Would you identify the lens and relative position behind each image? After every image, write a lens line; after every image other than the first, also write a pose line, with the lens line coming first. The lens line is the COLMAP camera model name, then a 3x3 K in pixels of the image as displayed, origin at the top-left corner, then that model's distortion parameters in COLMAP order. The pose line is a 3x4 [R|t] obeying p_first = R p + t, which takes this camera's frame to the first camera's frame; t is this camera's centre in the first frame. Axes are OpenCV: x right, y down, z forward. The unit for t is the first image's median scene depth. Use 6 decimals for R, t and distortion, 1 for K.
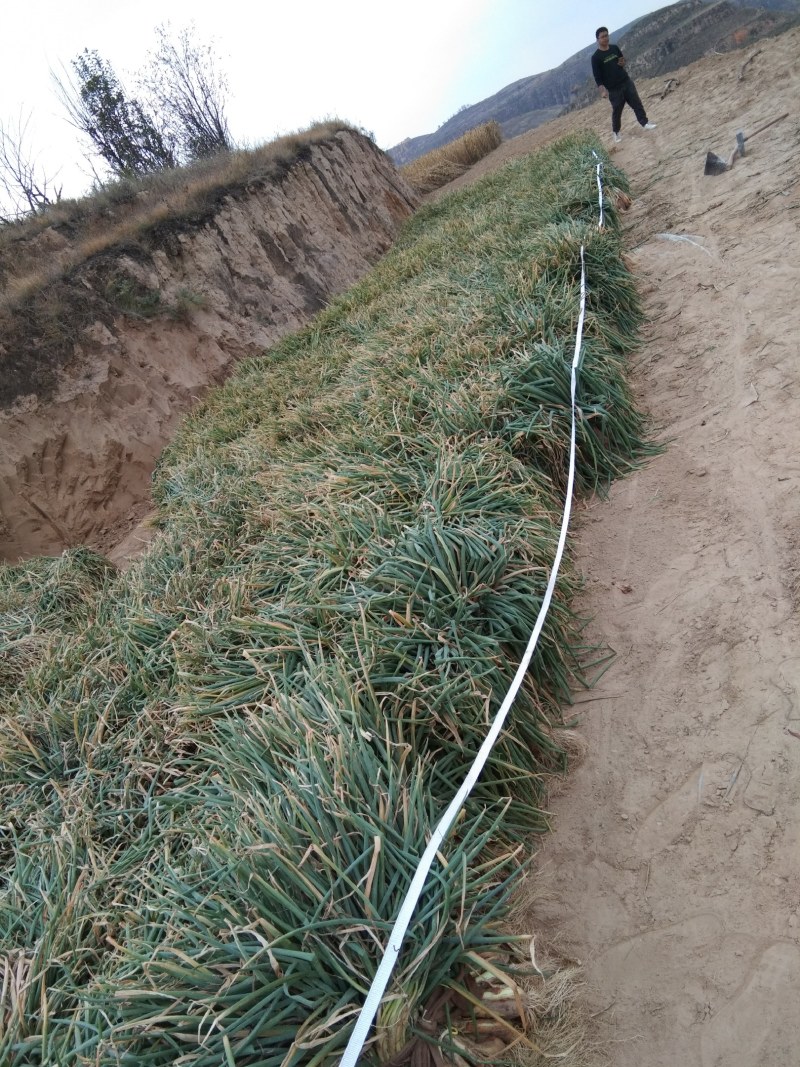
lens RADIAL K [[846.0, 0, 402.3], [0, 846.0, 534.7], [0, 0, 1]] dist [0.109213, -0.161207]
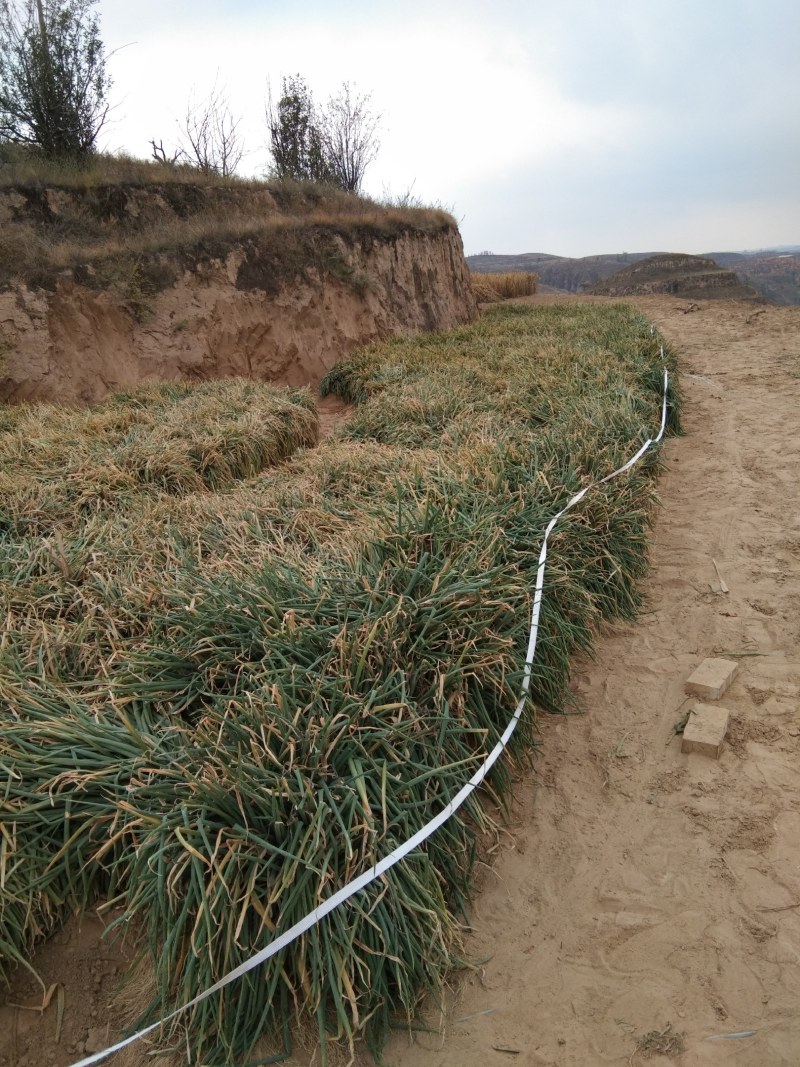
lens RADIAL K [[846.0, 0, 402.3], [0, 846.0, 534.7], [0, 0, 1]] dist [0.109213, -0.161207]
pose [[0.905064, 0.409252, 0.115634, -0.173113], [-0.394471, 0.909478, -0.131312, 0.244588], [-0.158906, 0.073232, 0.984574, -0.337661]]
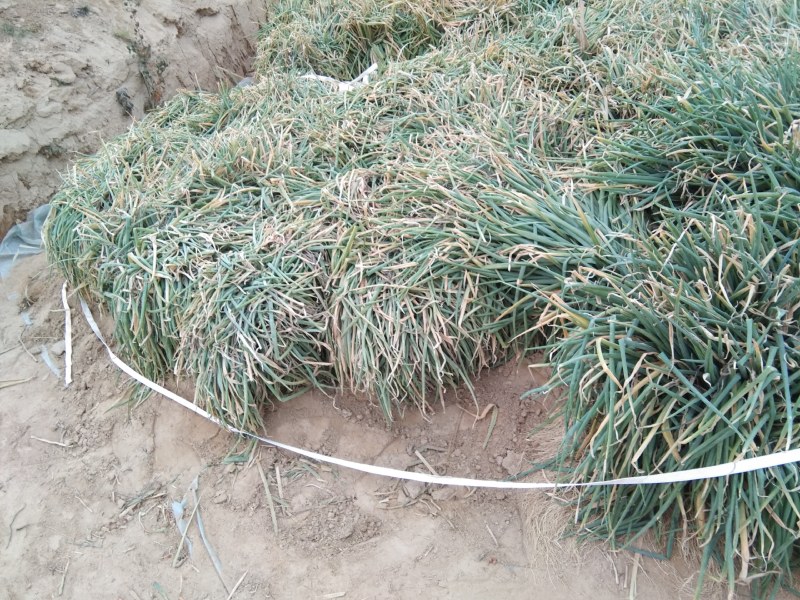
lens RADIAL K [[633.2, 0, 396.2], [0, 633.2, 298.3], [0, 0, 1]] dist [0.102273, -0.156556]
pose [[0.752234, 0.607592, -0.254904, -0.172821], [-0.424384, 0.742711, 0.517957, 0.238814], [0.504026, -0.281447, 0.816545, -0.278017]]
